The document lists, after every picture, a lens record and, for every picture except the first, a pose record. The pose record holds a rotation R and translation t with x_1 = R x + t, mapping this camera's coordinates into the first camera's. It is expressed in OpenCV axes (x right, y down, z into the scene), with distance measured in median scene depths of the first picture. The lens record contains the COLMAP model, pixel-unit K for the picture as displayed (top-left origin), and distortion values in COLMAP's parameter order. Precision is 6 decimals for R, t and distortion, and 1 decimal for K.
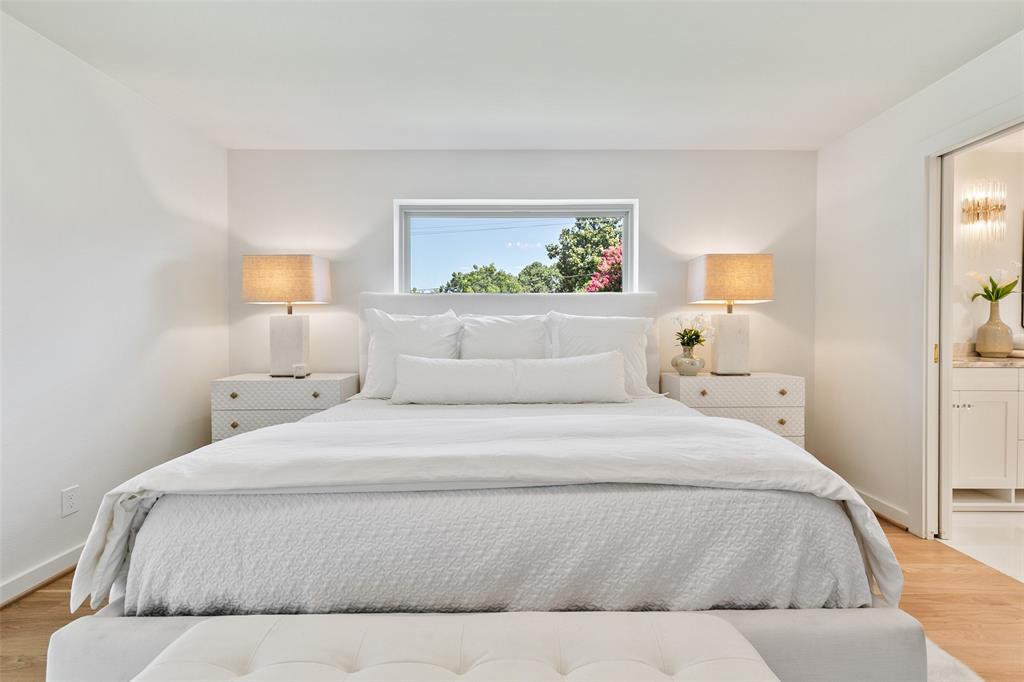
lens RADIAL K [[464.6, 0, 513.4], [0, 464.6, 333.8], [0, 0, 1]] dist [0.005906, 0.000422]
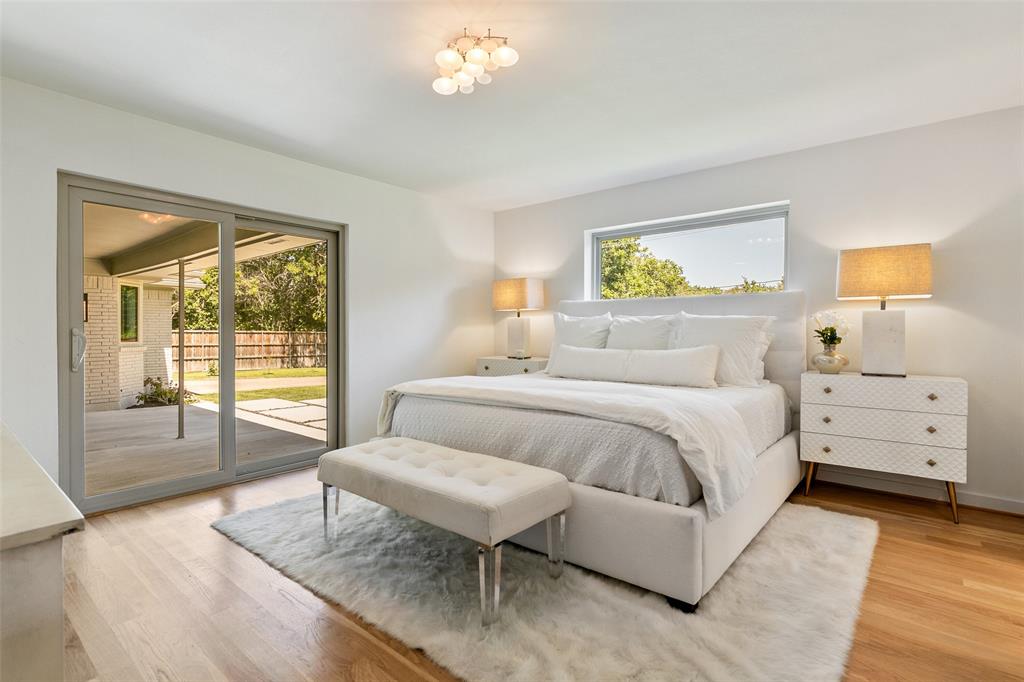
lens RADIAL K [[485.0, 0, 511.0], [0, 485.0, 337.1], [0, 0, 1]] dist [0.004419, 0.000843]
pose [[0.764036, 0.012738, -0.645048, 0.545451], [-0.007187, 0.999911, 0.011232, 0.005380], [0.645133, -0.003945, 0.764060, -0.234728]]
